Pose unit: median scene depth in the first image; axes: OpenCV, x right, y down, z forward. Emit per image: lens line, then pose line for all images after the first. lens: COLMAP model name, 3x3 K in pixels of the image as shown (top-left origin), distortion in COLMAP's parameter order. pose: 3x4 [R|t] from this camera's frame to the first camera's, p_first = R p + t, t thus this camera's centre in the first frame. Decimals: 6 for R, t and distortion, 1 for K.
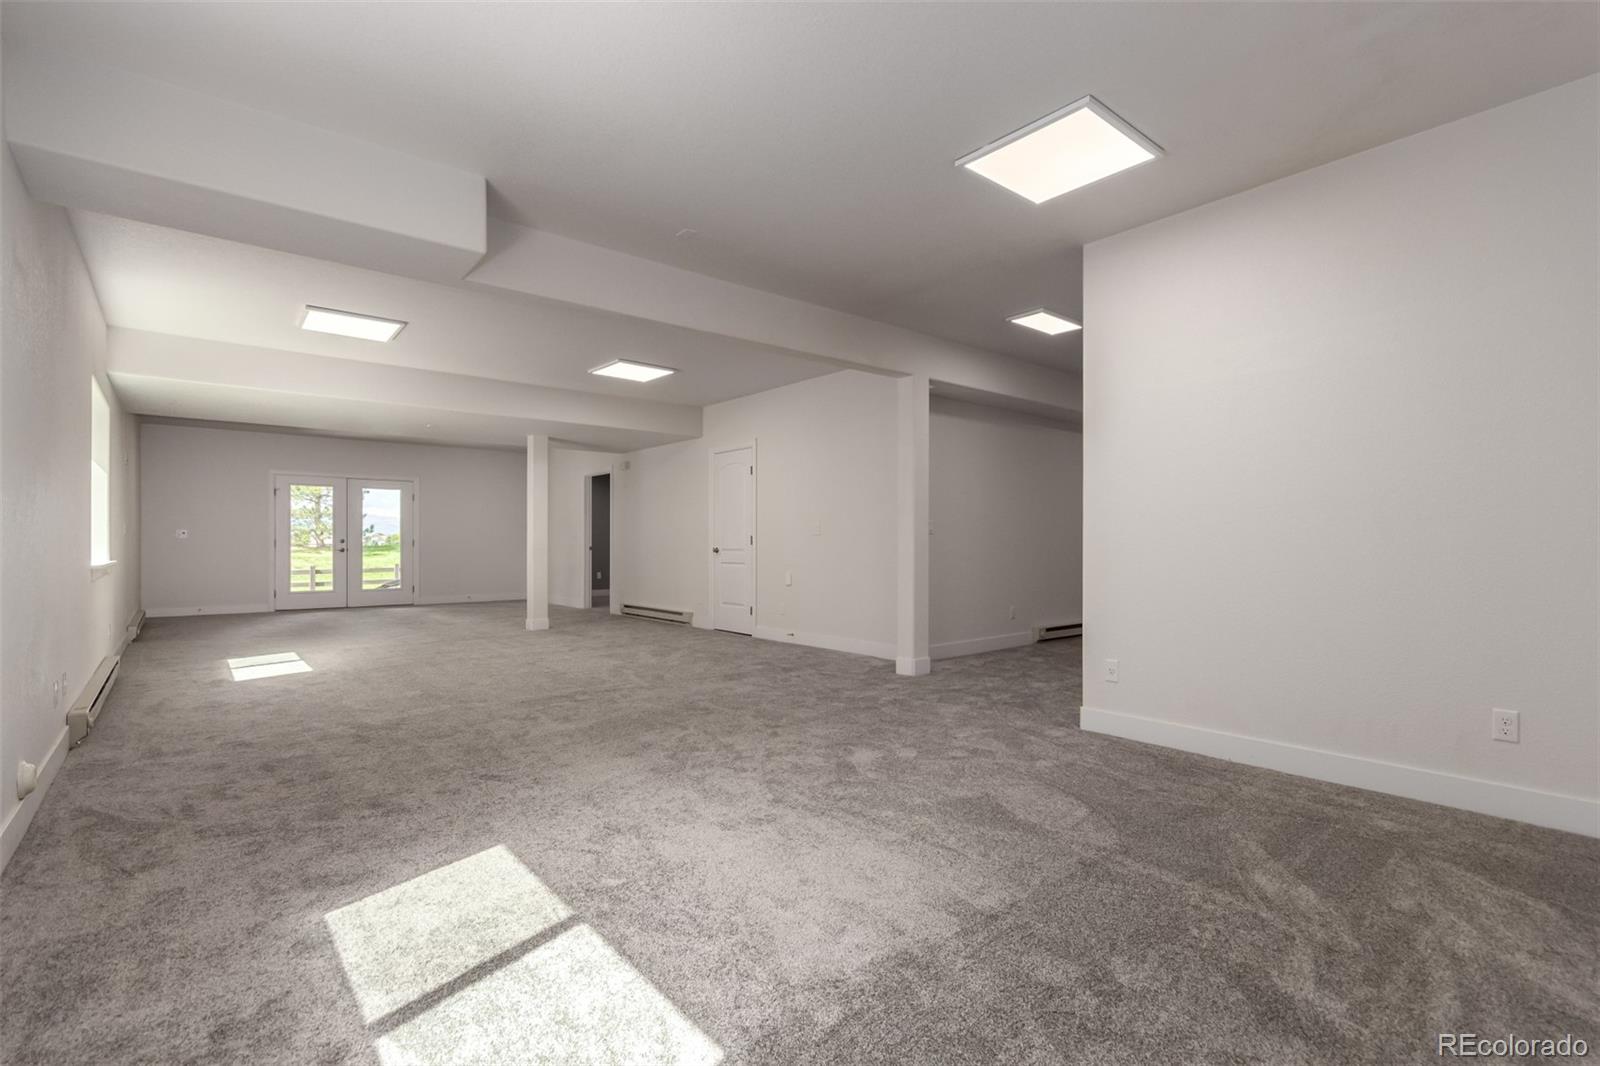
lens RADIAL K [[743.0, 0, 803.5], [0, 743.0, 547.0], [0, 0, 1]] dist [0.004595, 0.000203]
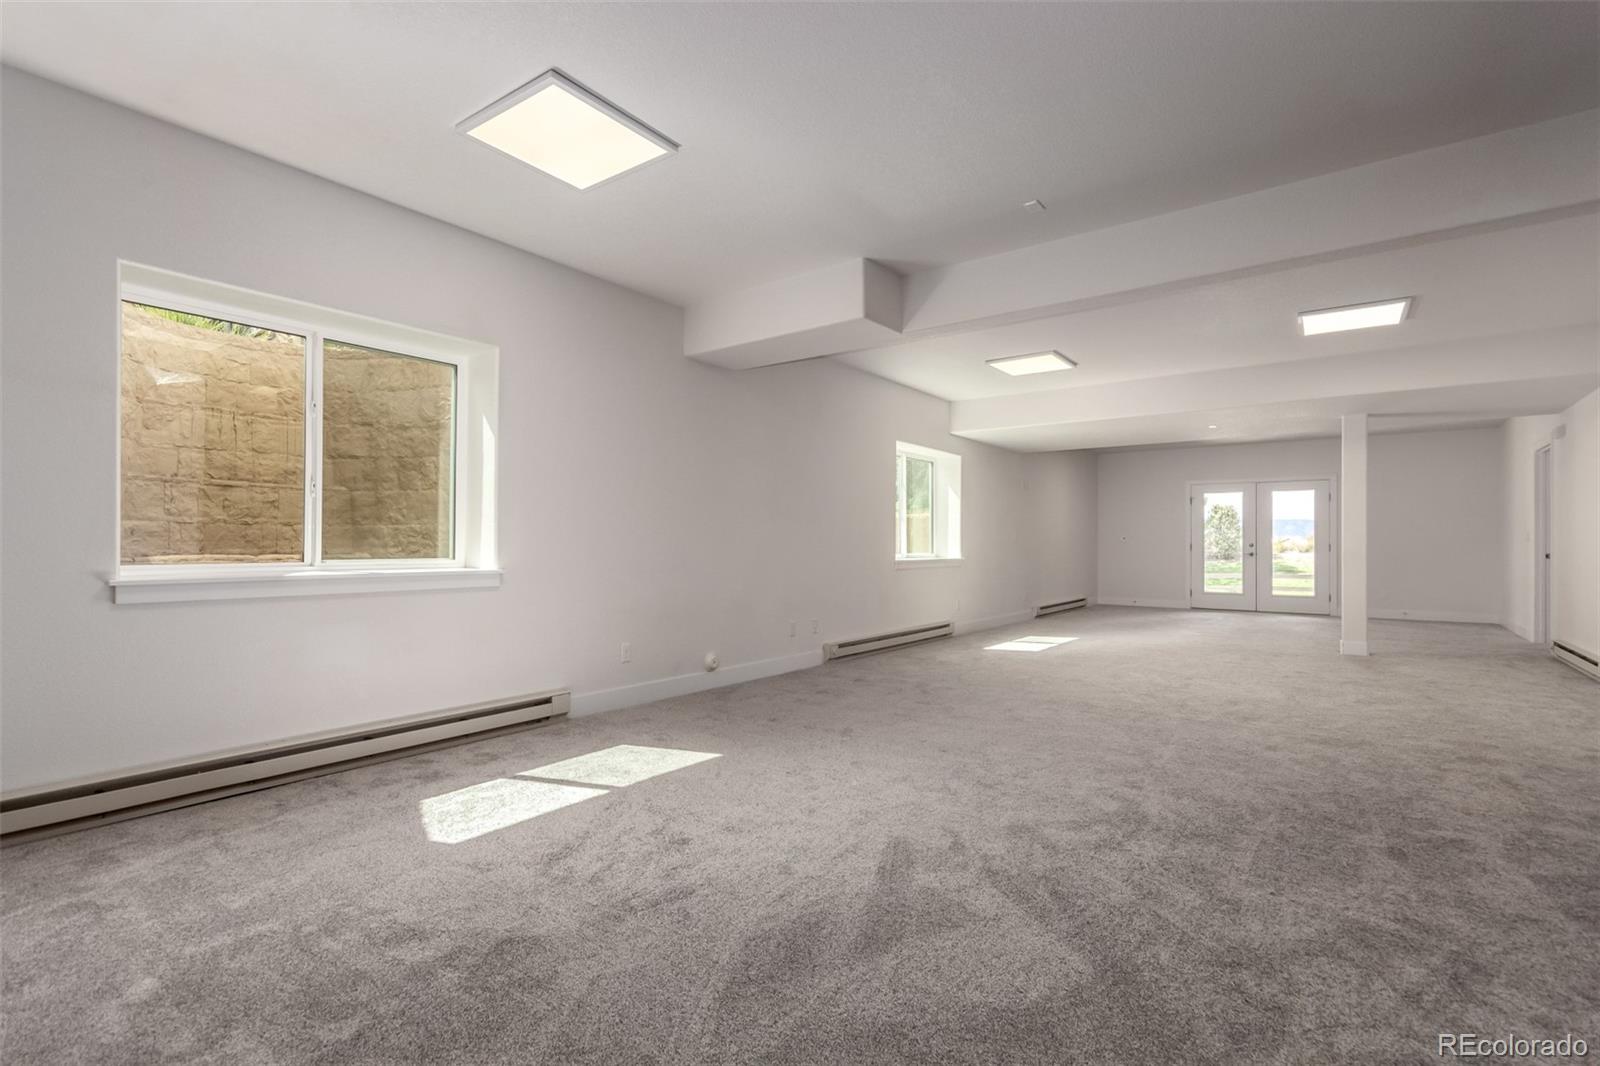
lens RADIAL K [[743.0, 0, 806.0], [0, 743.0, 528.8], [0, 0, 1]] dist [0.004595, 0.000203]
pose [[0.244314, -0.020276, -0.969484, 0.230236], [-0.009784, 0.999679, -0.023374, -0.000520], [0.969647, 0.015196, 0.244037, 0.178608]]
